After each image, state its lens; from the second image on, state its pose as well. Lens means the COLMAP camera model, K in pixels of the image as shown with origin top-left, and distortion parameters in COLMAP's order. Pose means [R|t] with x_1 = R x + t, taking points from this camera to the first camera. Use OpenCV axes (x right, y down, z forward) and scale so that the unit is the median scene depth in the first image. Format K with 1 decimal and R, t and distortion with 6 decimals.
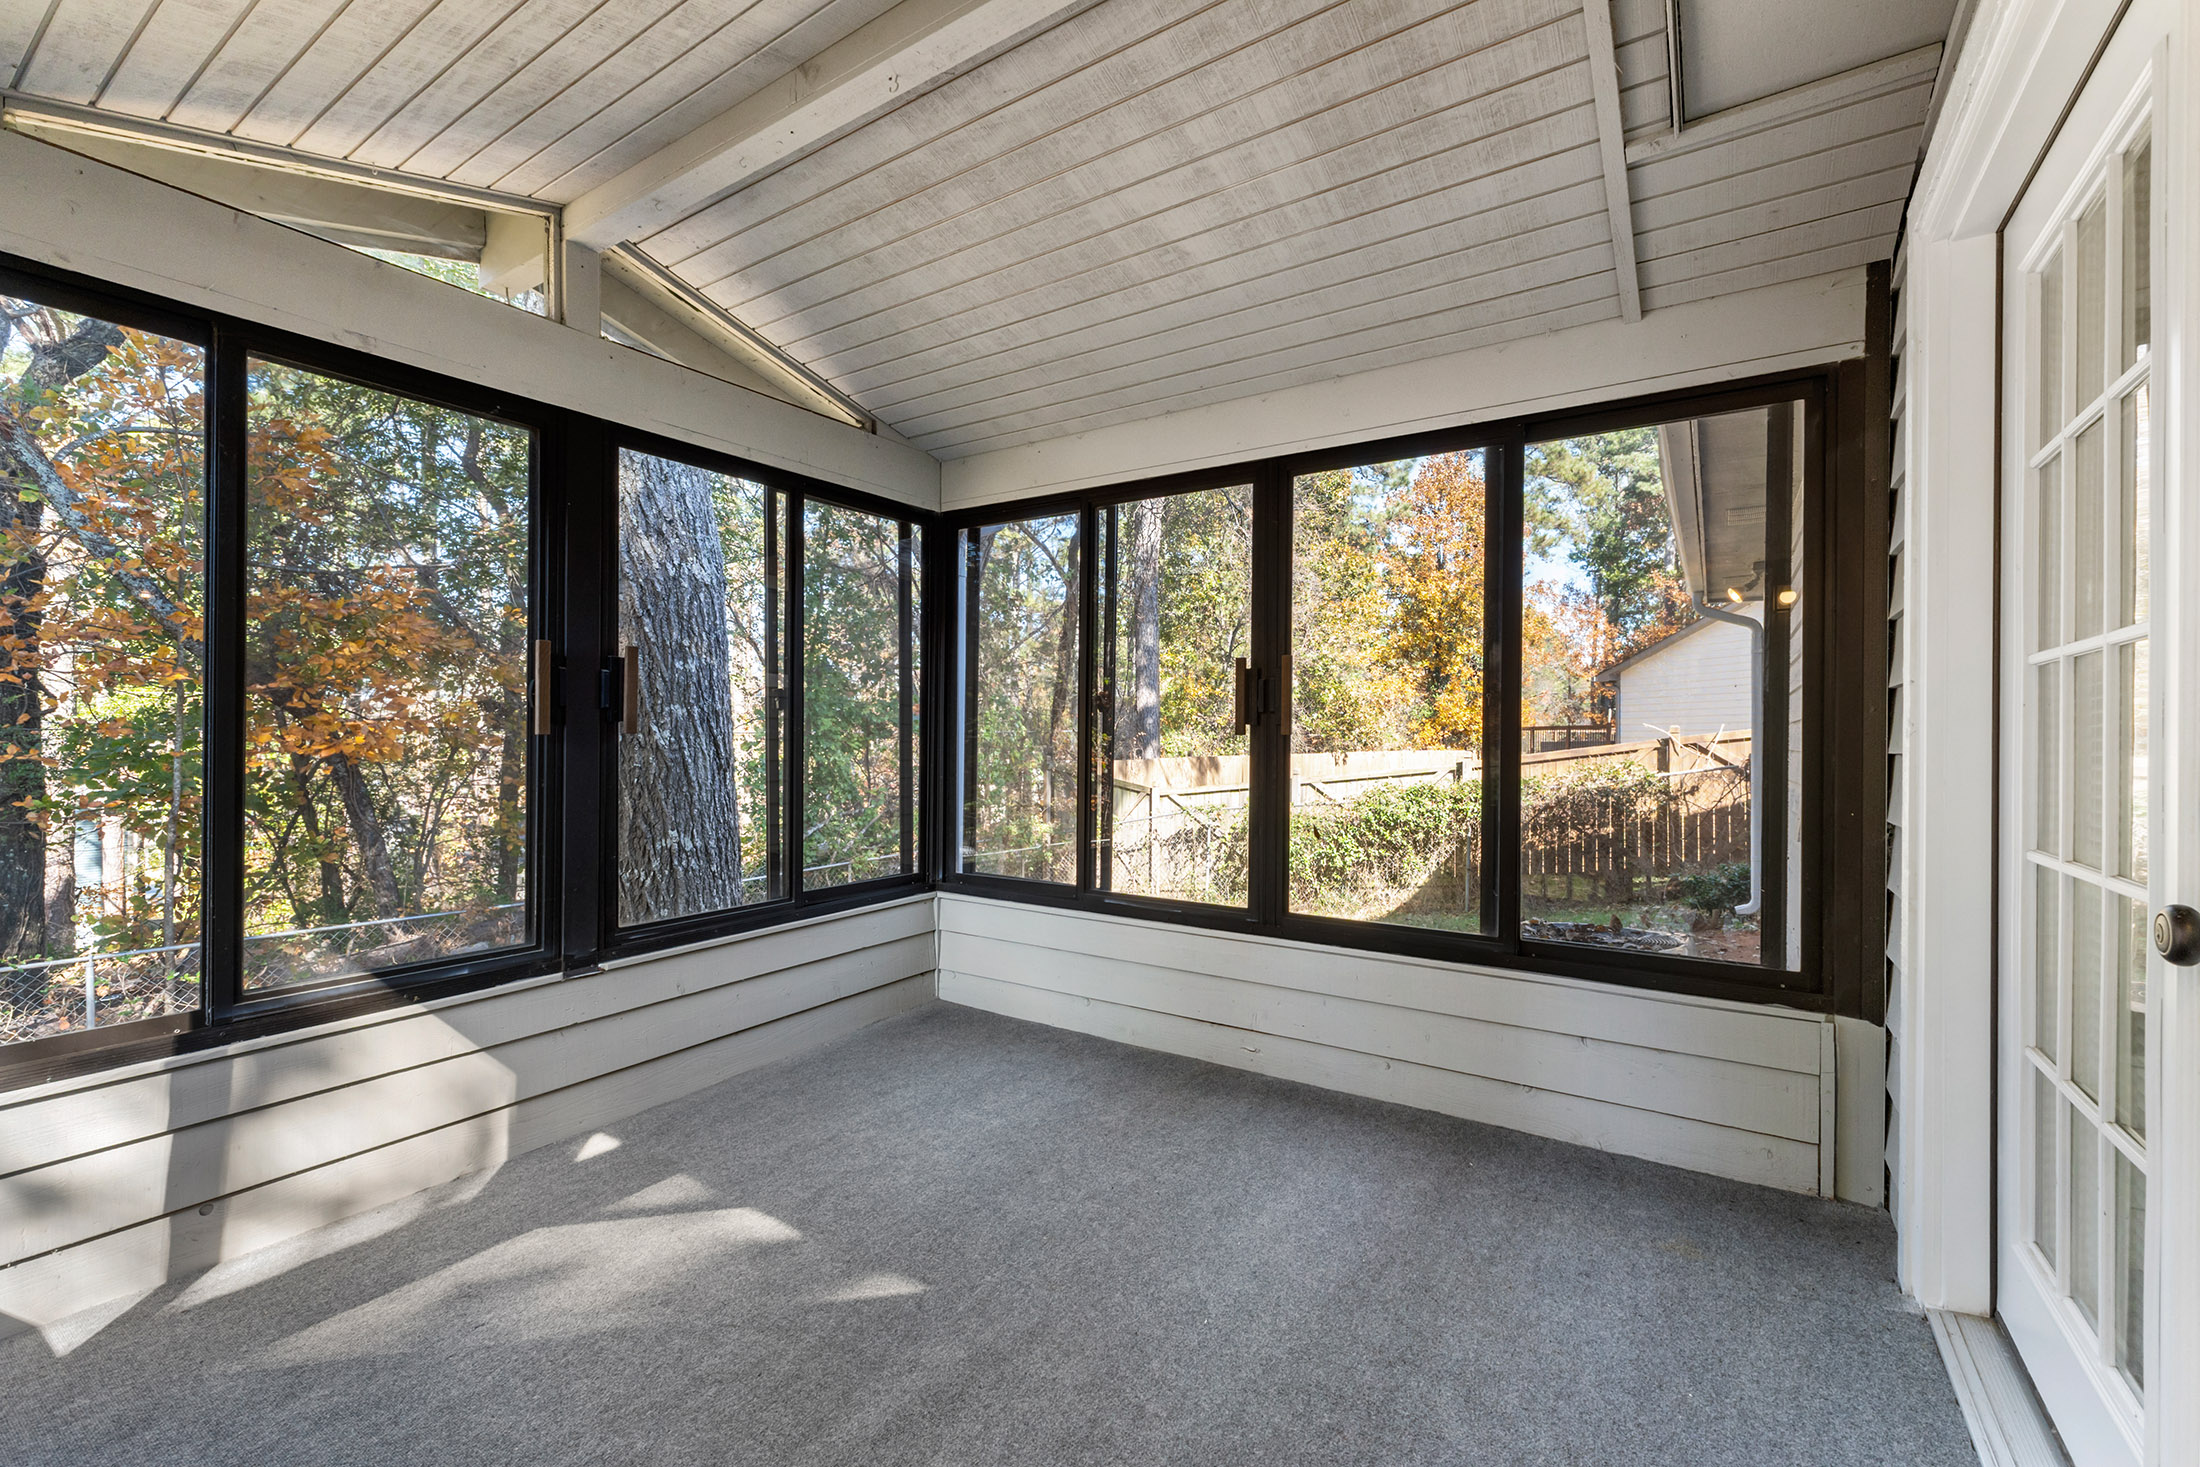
lens RADIAL K [[947.1, 0, 1079.0], [0, 947.1, 740.0], [0, 0, 1]] dist [0.011390, -0.001036]
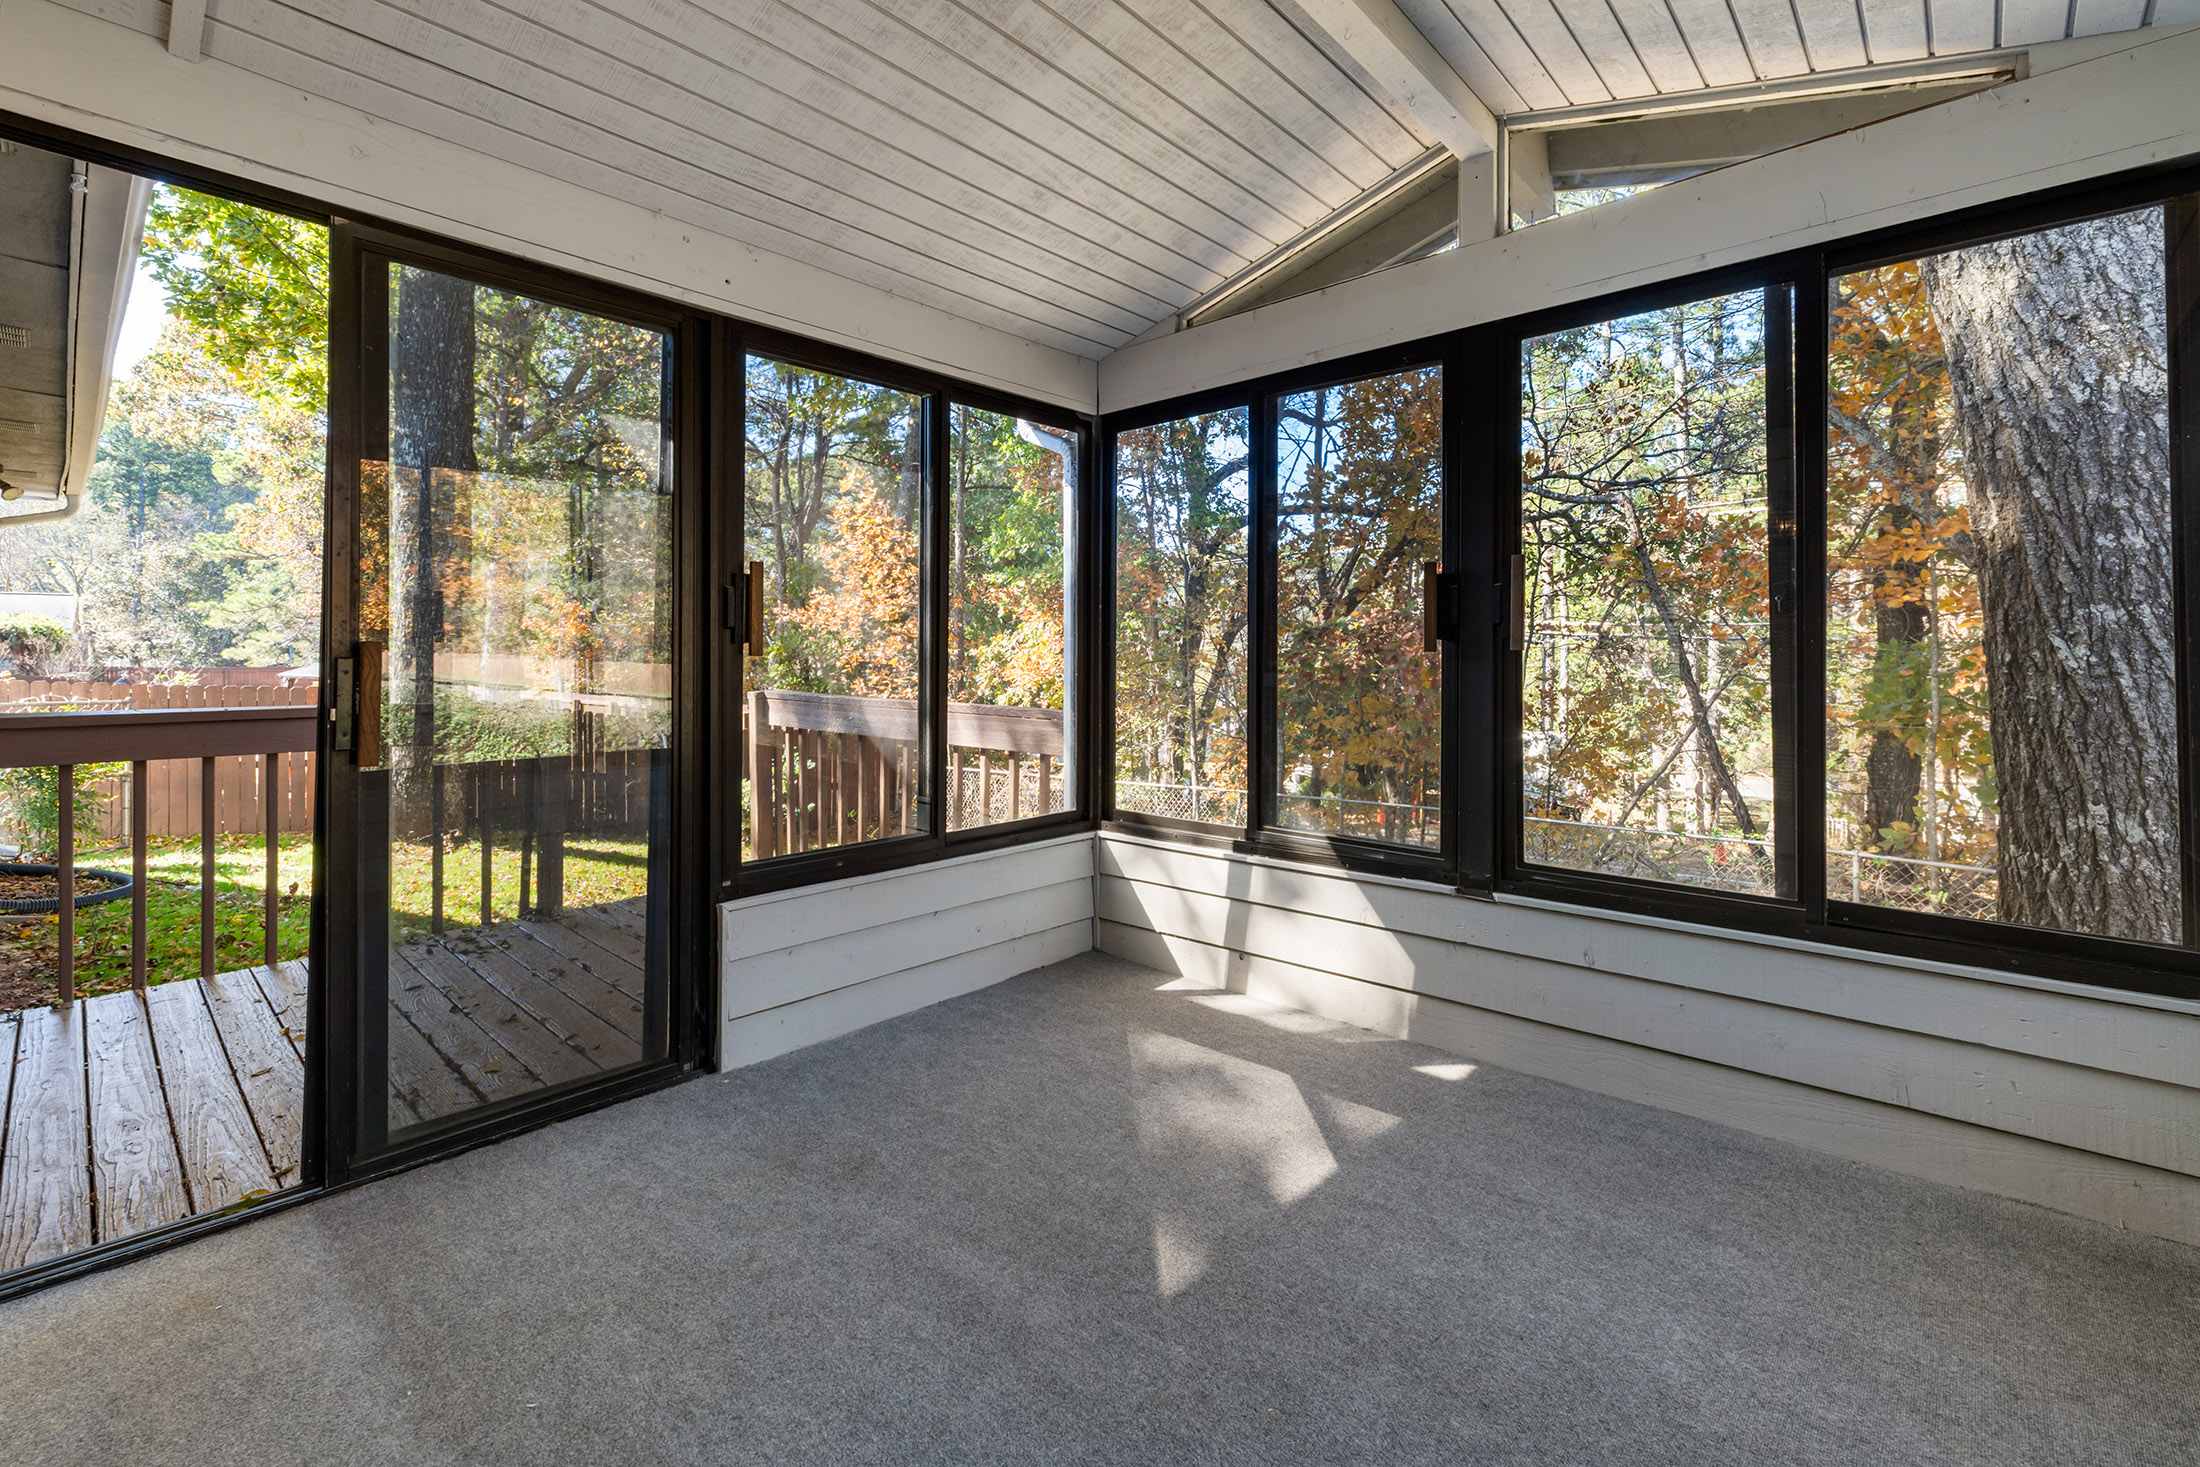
lens RADIAL K [[947.1, 0, 1121.5], [0, 947.1, 651.1], [0, 0, 1]] dist [0.011390, -0.001036]
pose [[-0.140216, -0.007373, -0.990093, 0.479242], [-0.003715, 0.999969, -0.006920, 0.000595], [0.990114, 0.002708, -0.140239, 0.739881]]
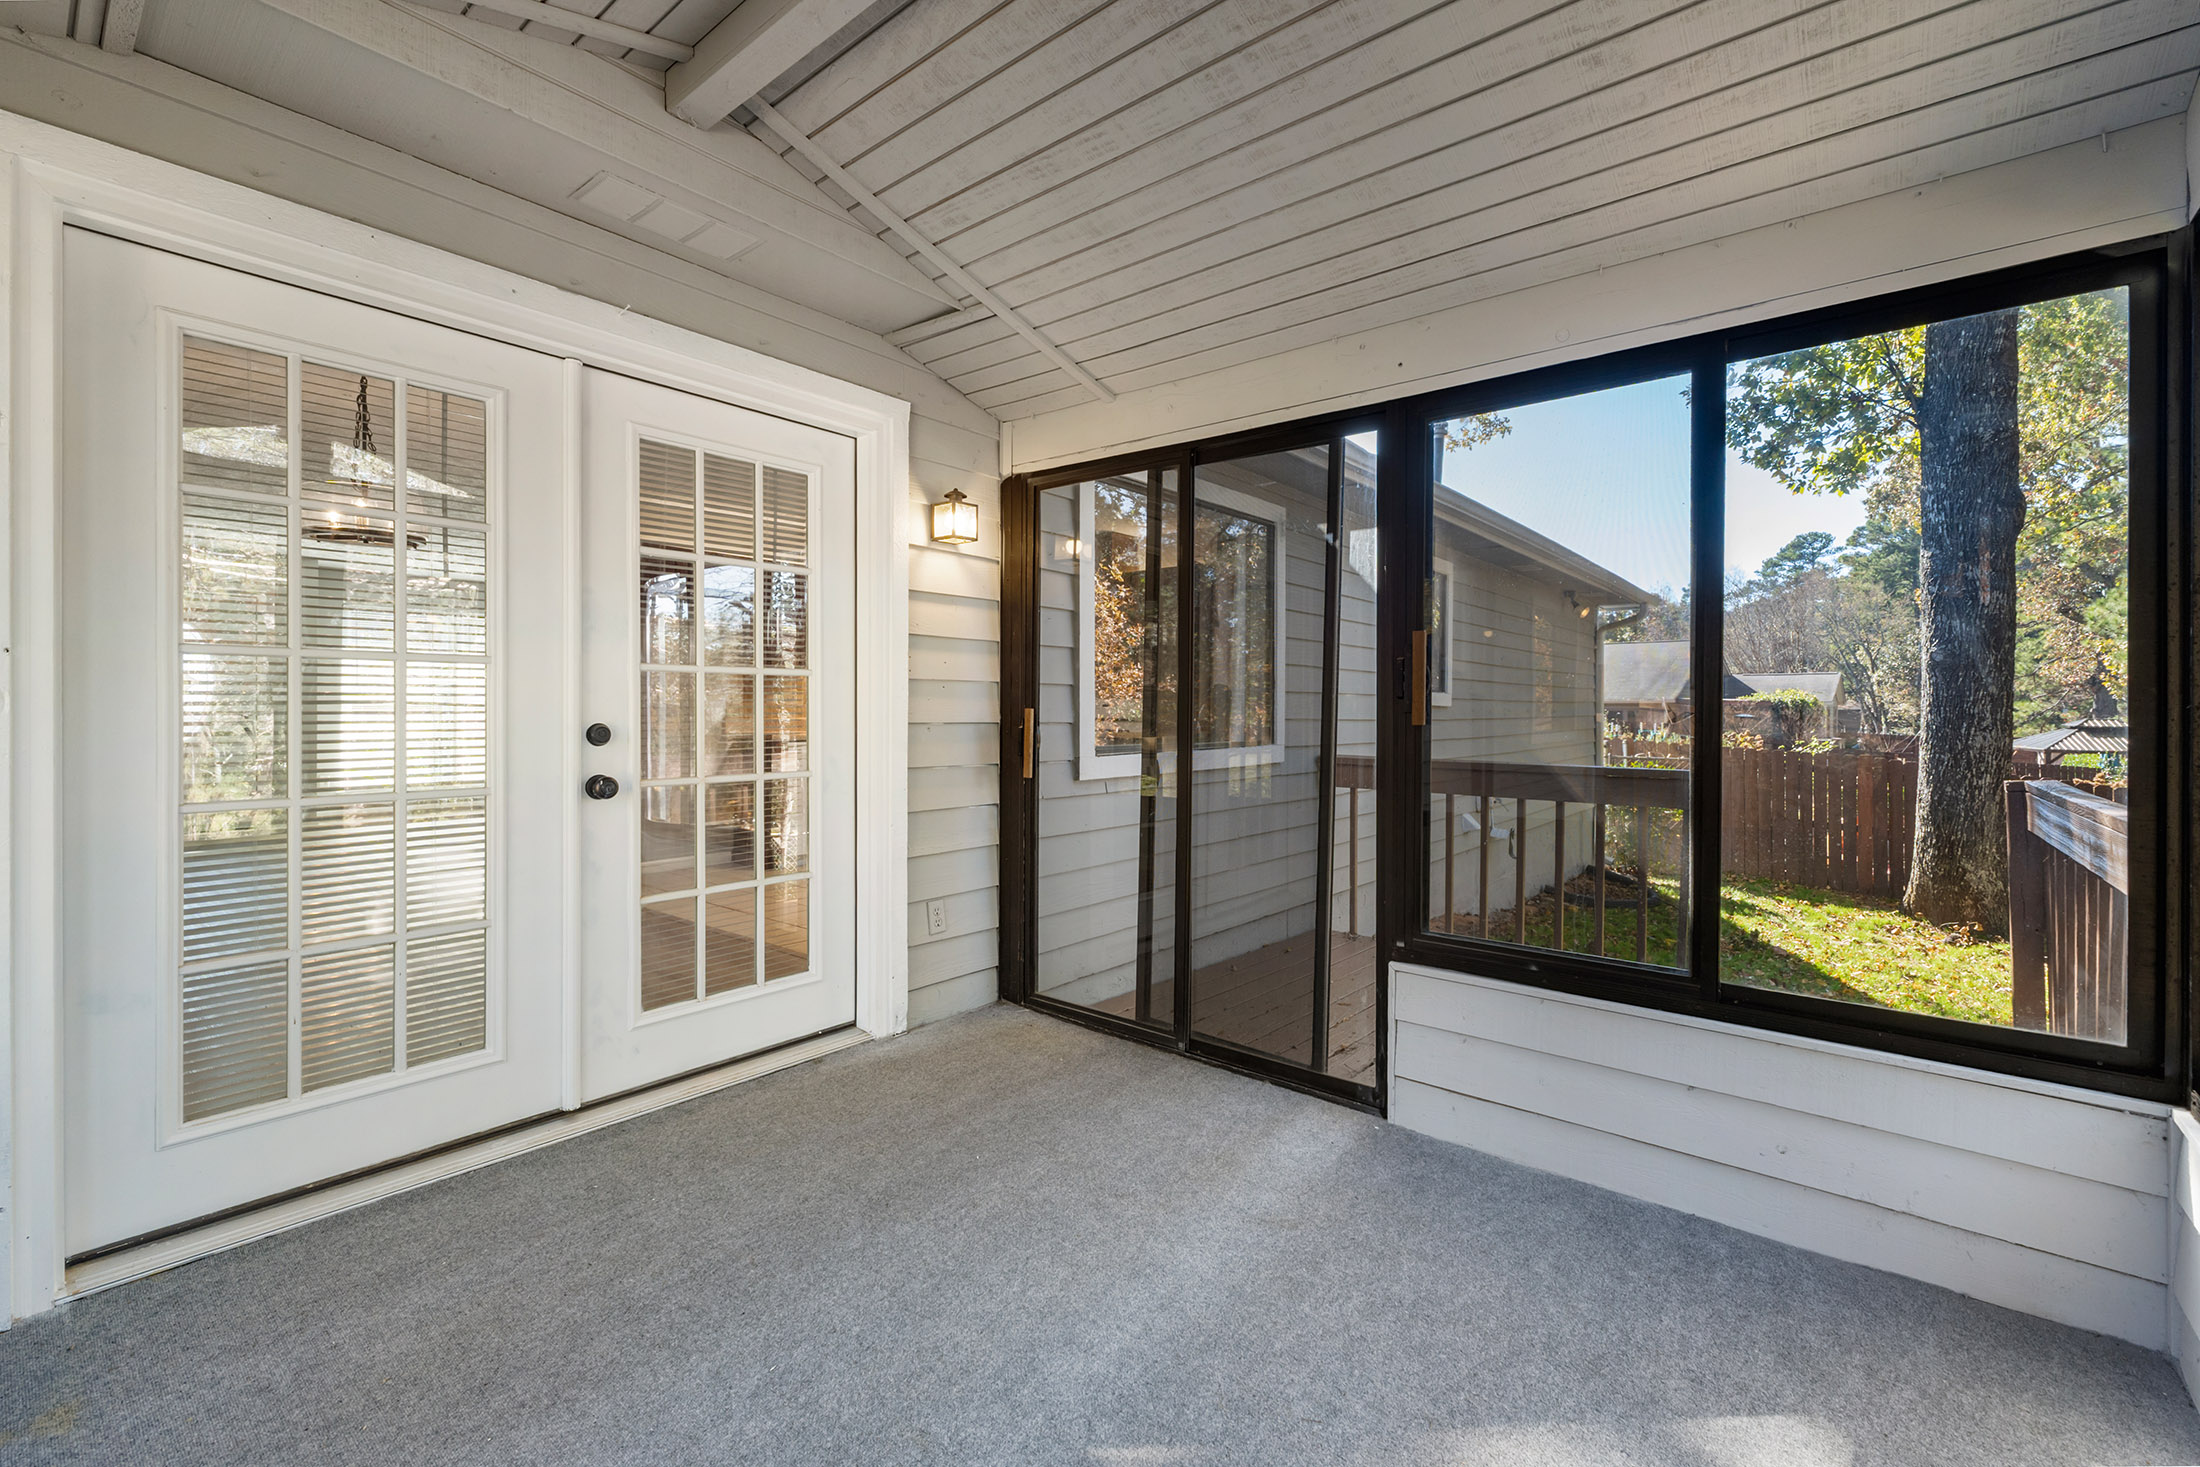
lens RADIAL K [[947.1, 0, 1123.6], [0, 947.1, 715.9], [0, 0, 1]] dist [0.011390, -0.001036]
pose [[-0.995936, -0.013390, 0.089067, -0.166799], [-0.013103, 0.999907, 0.003806, -0.008400], [-0.089110, 0.002623, -0.996018, 1.194171]]
